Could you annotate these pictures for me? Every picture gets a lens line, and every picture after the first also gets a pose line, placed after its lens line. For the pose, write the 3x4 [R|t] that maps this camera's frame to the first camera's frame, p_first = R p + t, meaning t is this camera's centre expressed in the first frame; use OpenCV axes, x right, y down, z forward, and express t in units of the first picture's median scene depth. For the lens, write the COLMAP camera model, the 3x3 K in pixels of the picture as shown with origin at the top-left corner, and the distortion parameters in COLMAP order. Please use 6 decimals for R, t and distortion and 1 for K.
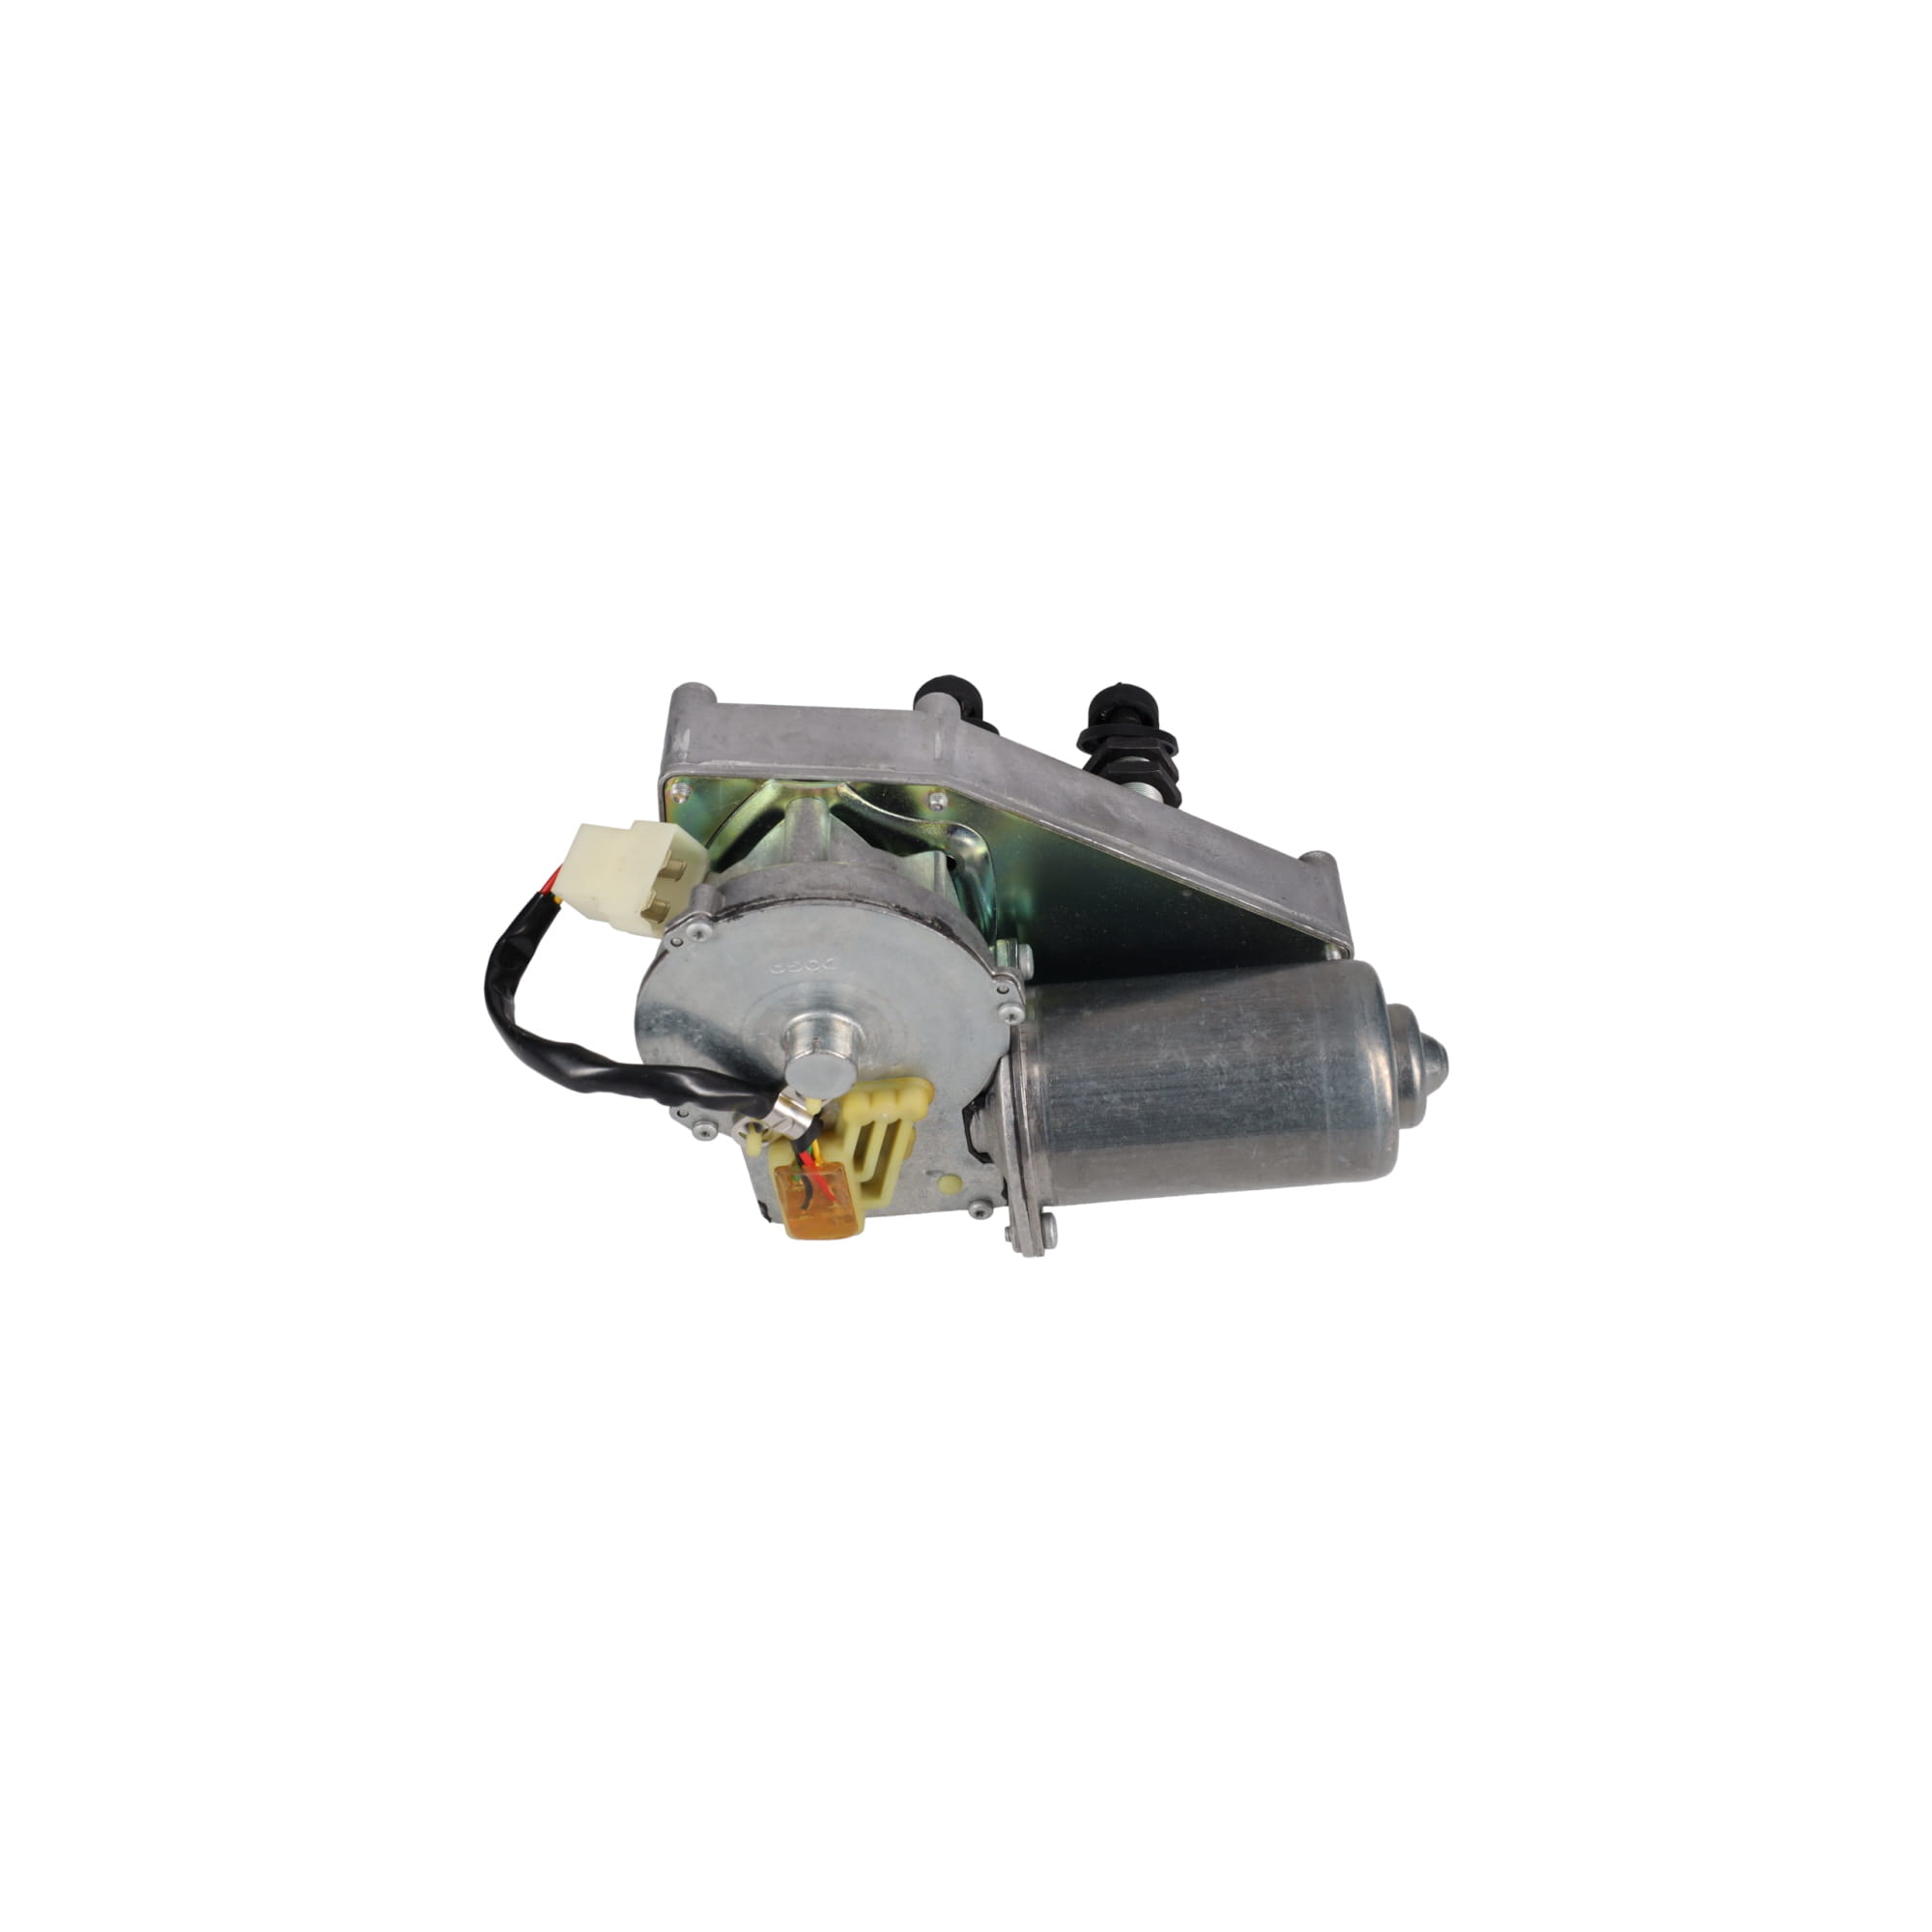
lens RADIAL K [[2327.8, 0, 966.0], [0, 2327.8, 966.0], [0, 0, 1]] dist [-0.010953, -0.001228]
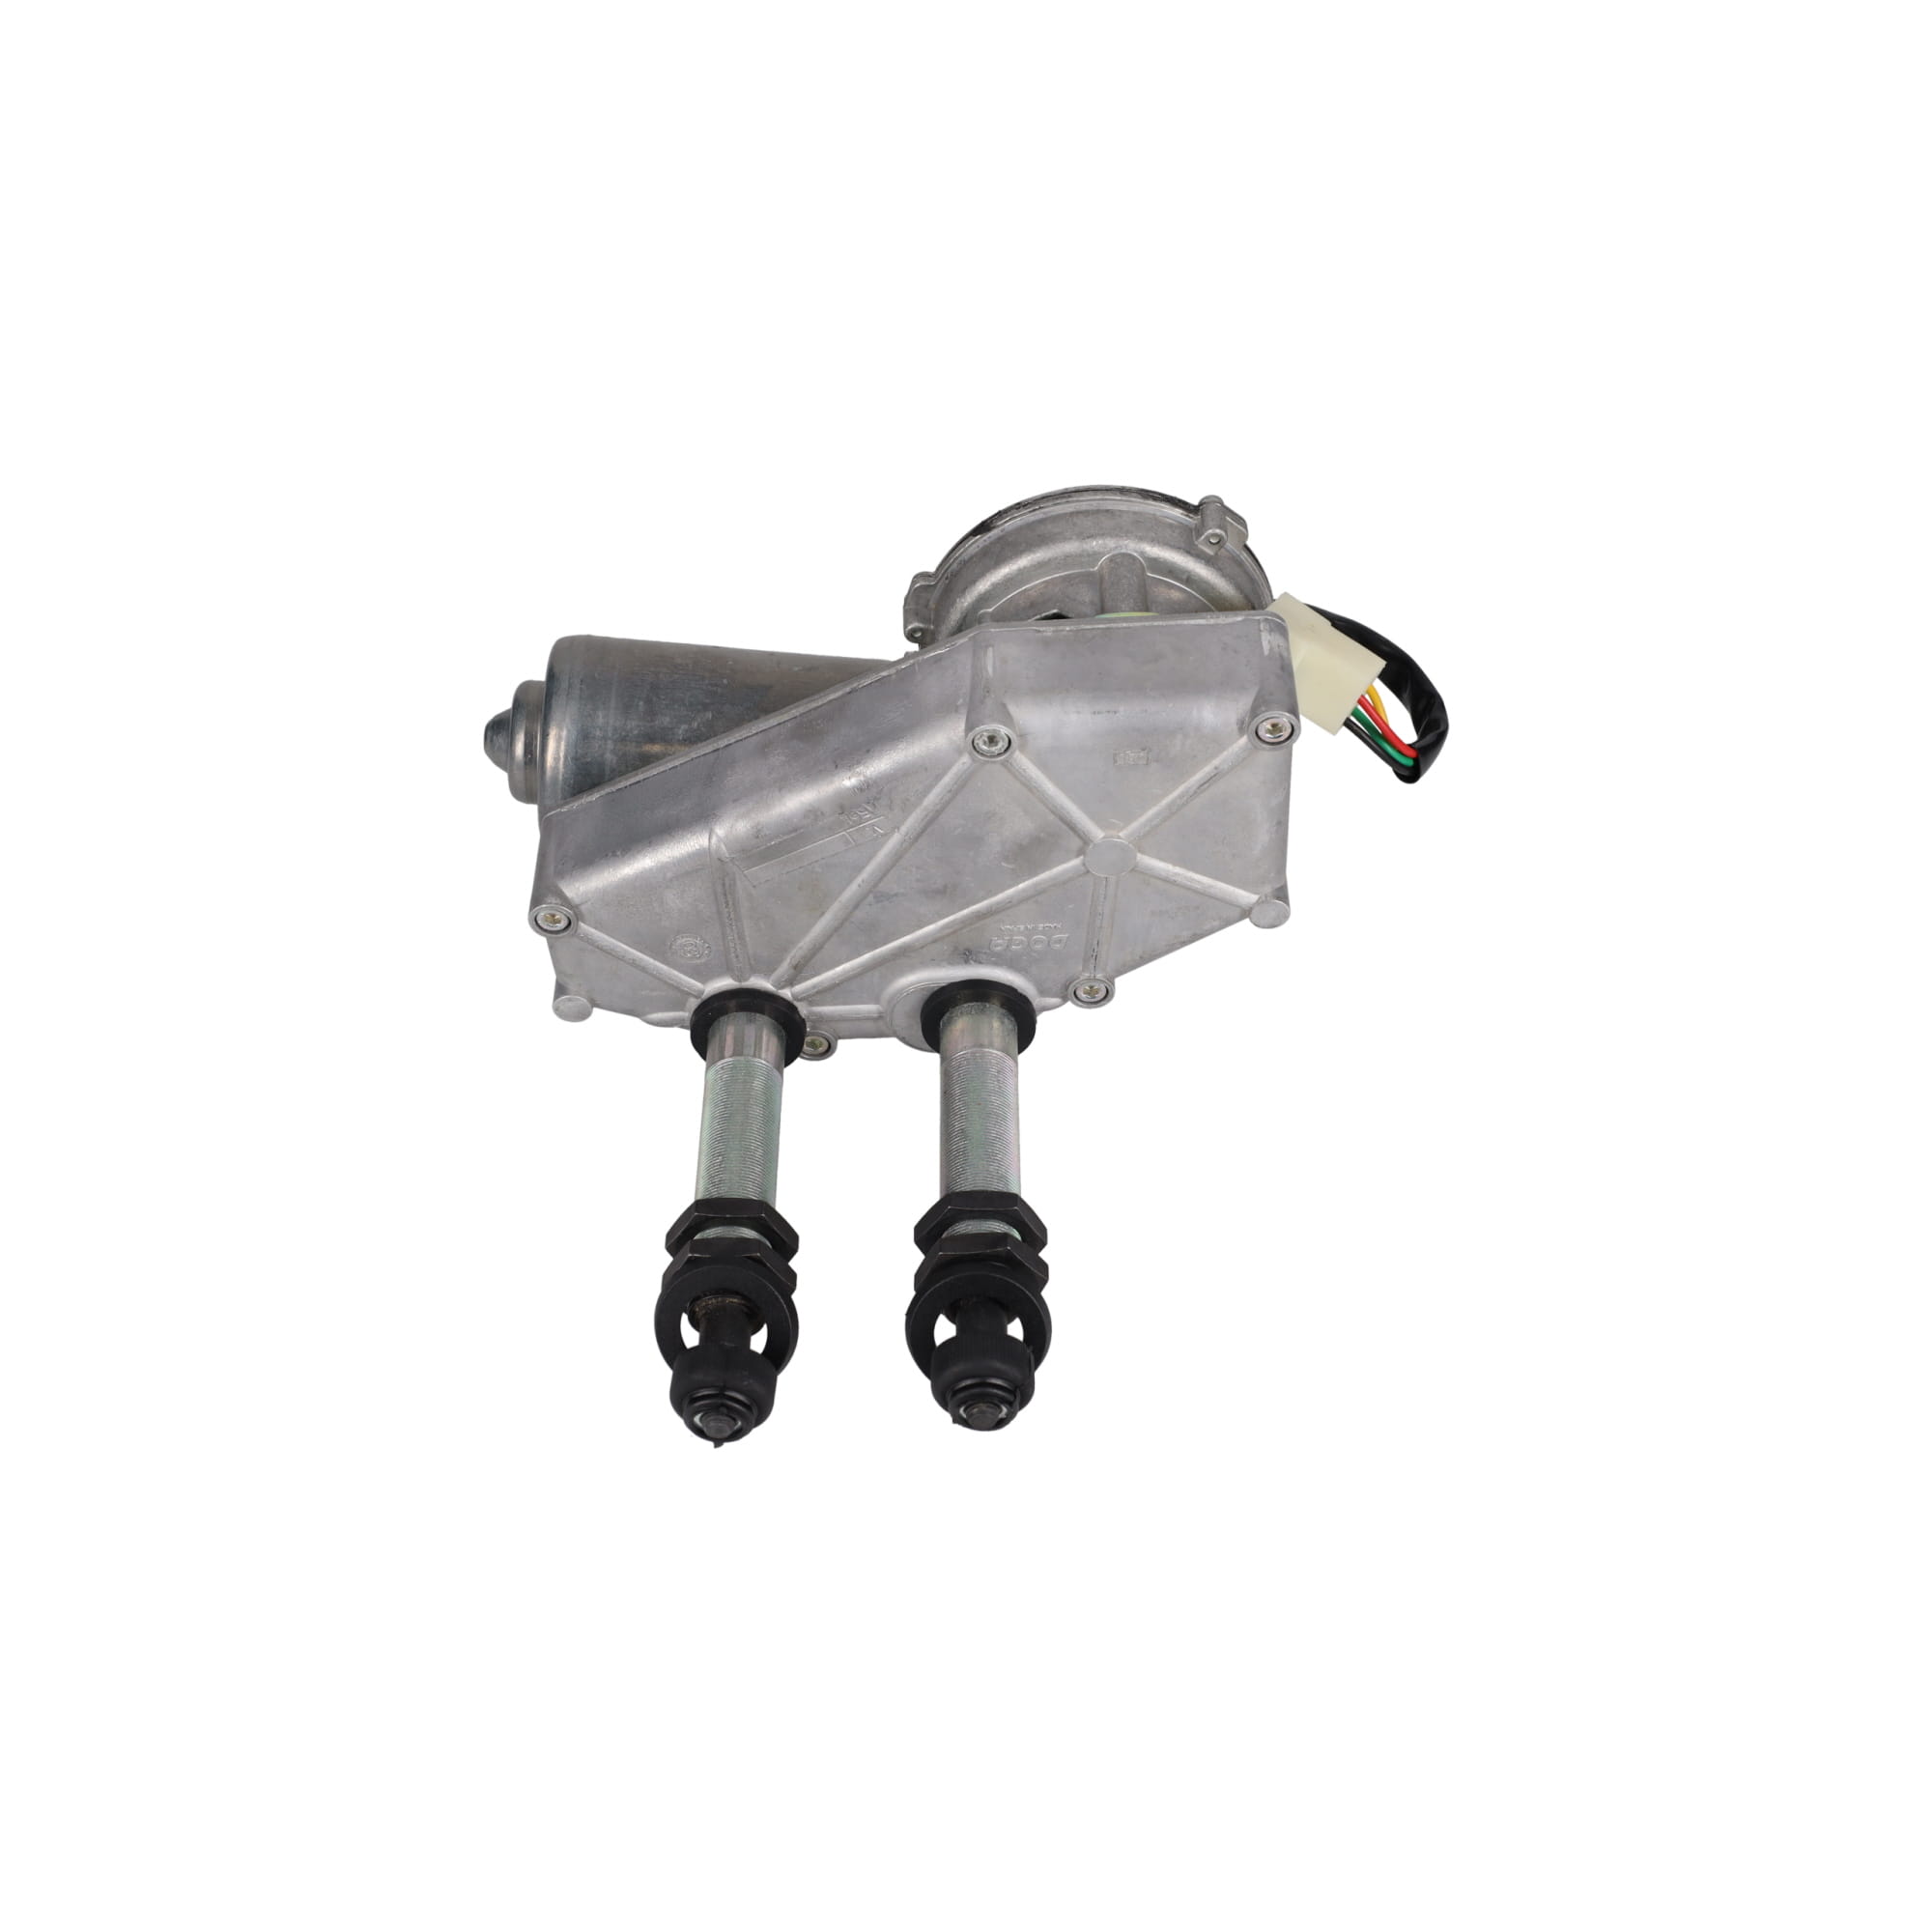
lens RADIAL K [[2327.8, 0, 966.0], [0, 2327.8, 966.0], [0, 0, 1]] dist [-0.010953, -0.001228]
pose [[-0.999947, -0.010084, -0.002105, -0.002117], [-0.001503, -0.059382, 0.998234, -1.017159], [-0.010191, 0.998184, 0.059364, 1.075392]]
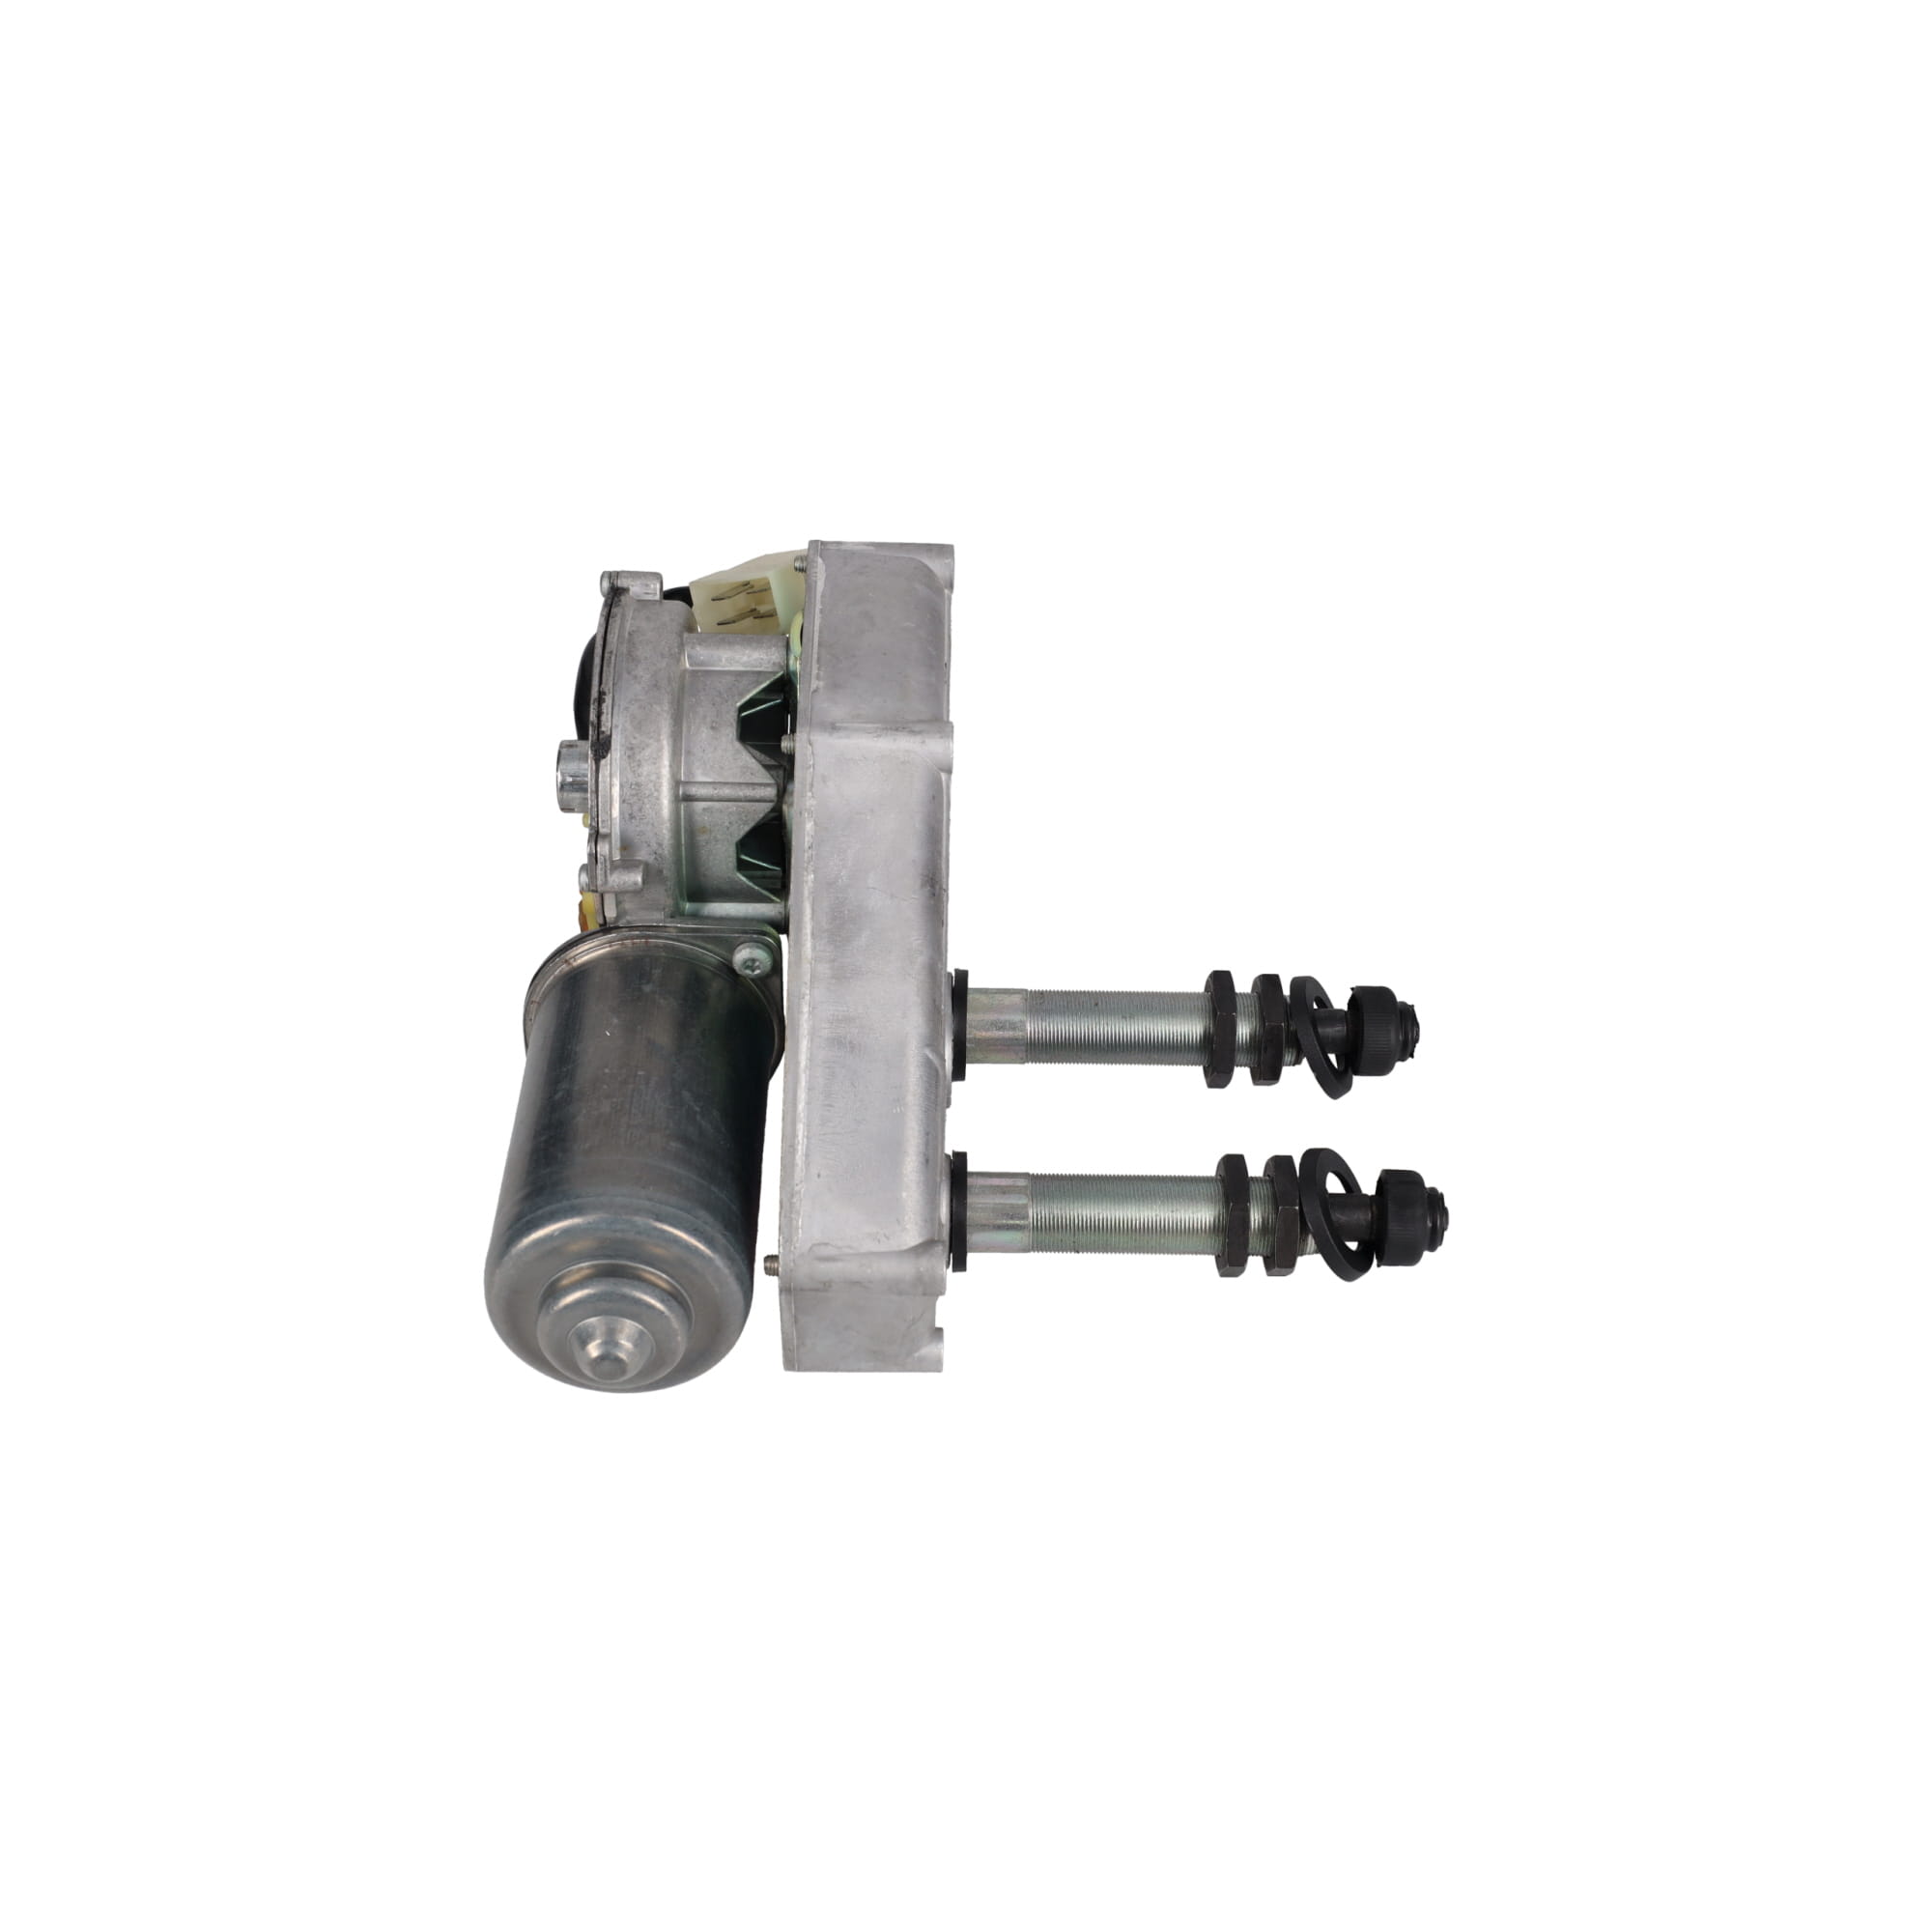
lens RADIAL K [[2562.6, 0, 967.6], [0, 2562.6, 1002.4], [0, 0, 1]] dist [-0.001989, -0.001991]
pose [[-0.010491, 0.713708, -0.700365, 0.764068], [-0.739548, 0.465875, 0.485829, -0.562573], [0.673023, 0.523050, 0.522933, 0.572671]]
